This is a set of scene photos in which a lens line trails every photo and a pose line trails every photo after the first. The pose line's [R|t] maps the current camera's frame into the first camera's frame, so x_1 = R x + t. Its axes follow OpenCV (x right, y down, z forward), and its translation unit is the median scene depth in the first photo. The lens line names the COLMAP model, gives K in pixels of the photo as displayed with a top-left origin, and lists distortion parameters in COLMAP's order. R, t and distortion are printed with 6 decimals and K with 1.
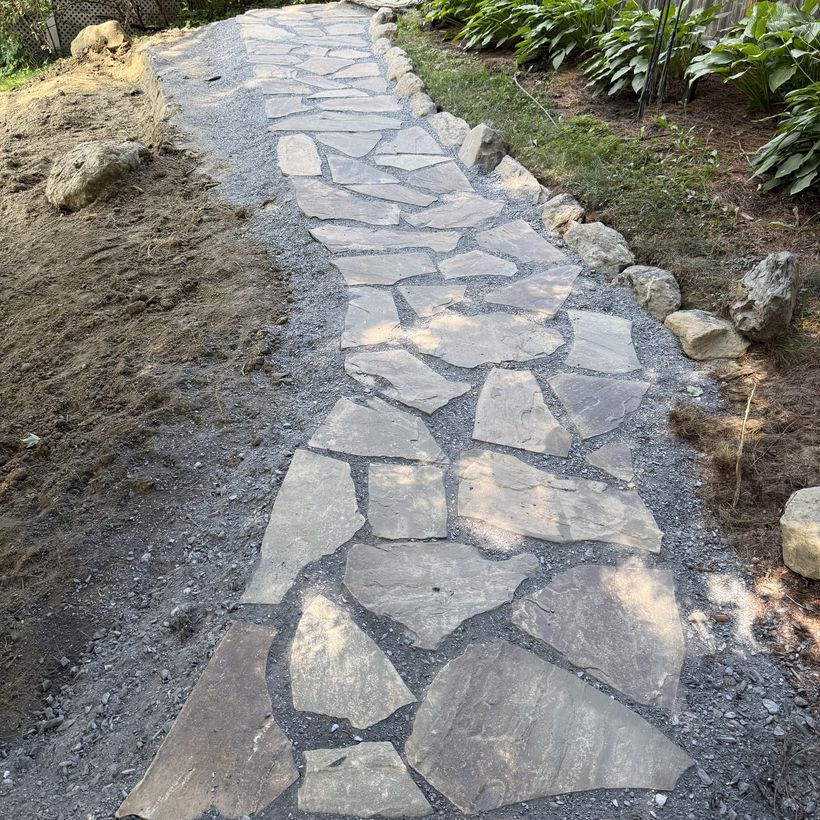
lens RADIAL K [[753.4, 0, 410.0], [0, 753.4, 410.0], [0, 0, 1]] dist [0.005879, 0.008207]
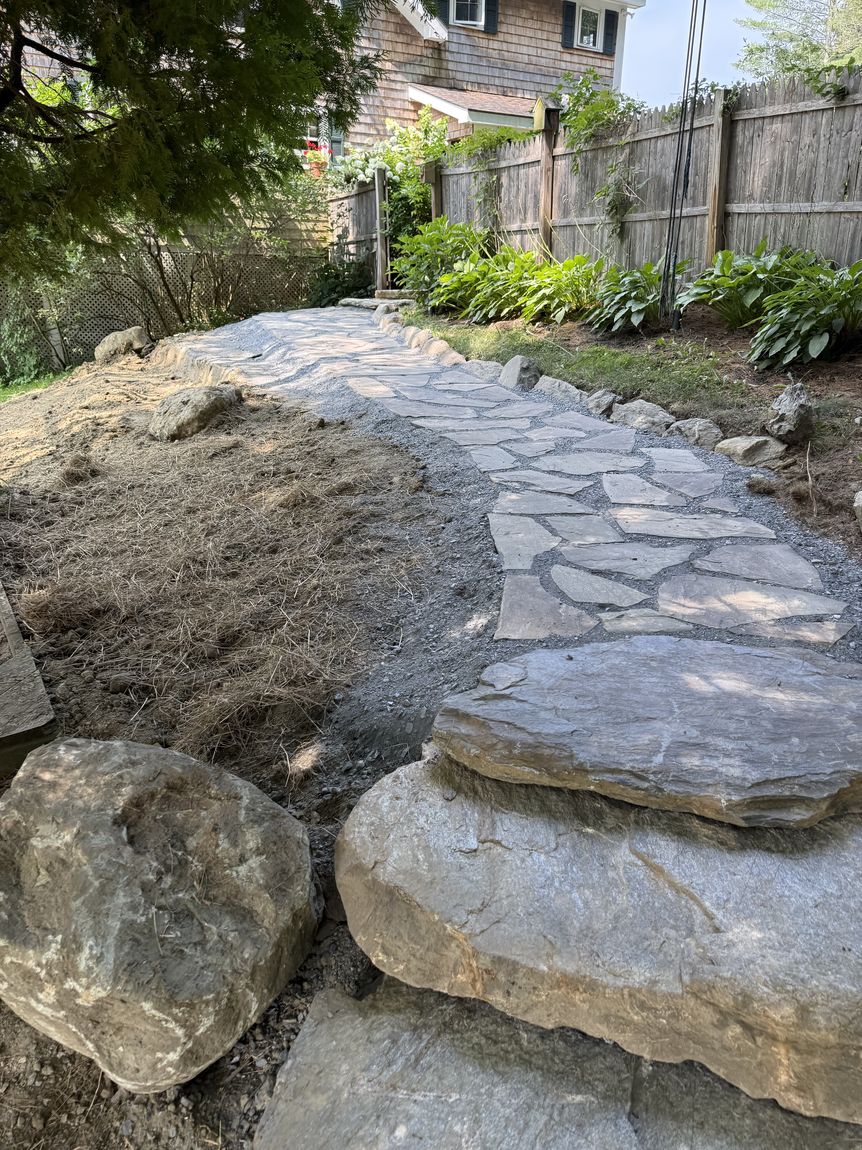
lens RADIAL K [[805.3, 0, 431.0], [0, 805.3, 575.0], [0, 0, 1]] dist [0.057136, -0.057630]
pose [[0.990828, -0.082645, 0.106908, -0.235404], [0.104563, 0.970063, -0.219190, 0.262690], [-0.085592, 0.228358, 0.969807, -0.192432]]
